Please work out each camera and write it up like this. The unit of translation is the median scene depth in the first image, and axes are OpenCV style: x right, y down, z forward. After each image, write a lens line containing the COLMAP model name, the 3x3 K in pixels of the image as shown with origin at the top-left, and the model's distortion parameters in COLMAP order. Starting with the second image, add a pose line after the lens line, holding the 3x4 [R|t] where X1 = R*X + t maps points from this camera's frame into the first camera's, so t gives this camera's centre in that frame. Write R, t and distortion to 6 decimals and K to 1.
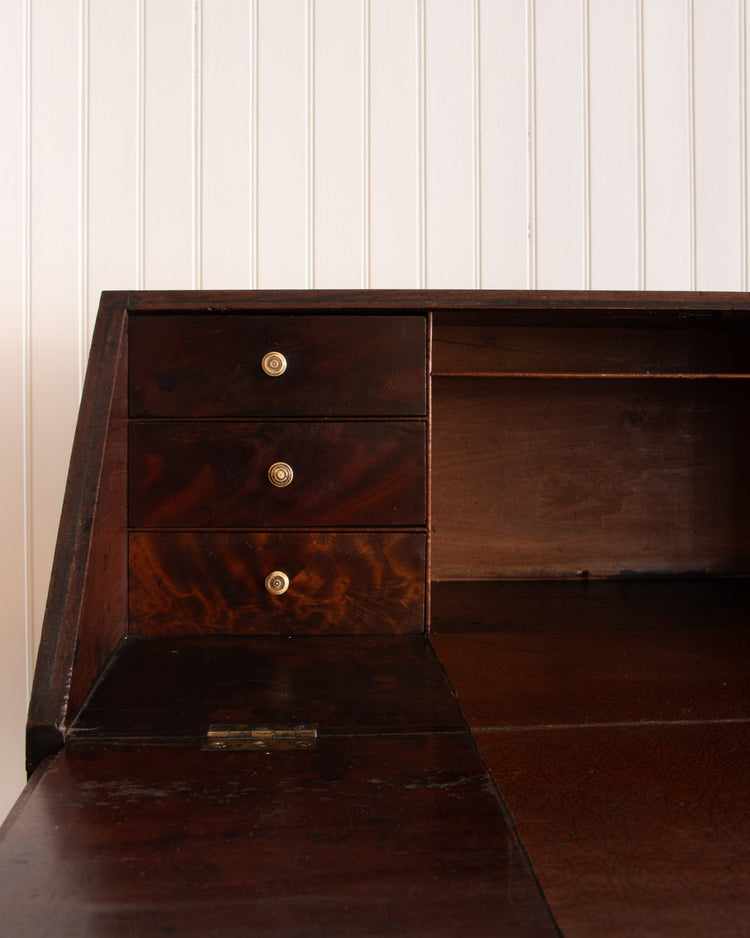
lens RADIAL K [[1072.7, 0, 383.8], [0, 1072.7, 468.9], [0, 0, 1]] dist [-0.081810, 0.000000]
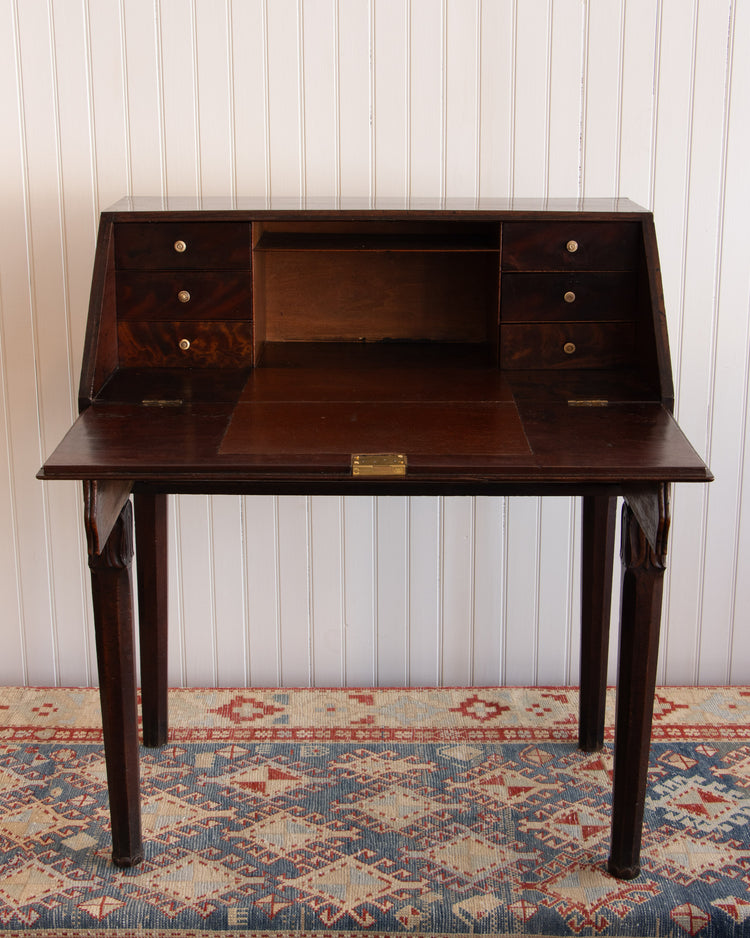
lens RADIAL K [[1153.4, 0, 351.4], [0, 1153.4, 434.0], [0, 0, 1]] dist [-0.035452, 0.000000]
pose [[0.997492, 0.018759, -0.068255, 0.409625], [-0.004748, 0.979806, 0.199894, -0.189651], [0.070627, -0.199069, 0.977437, -1.341502]]
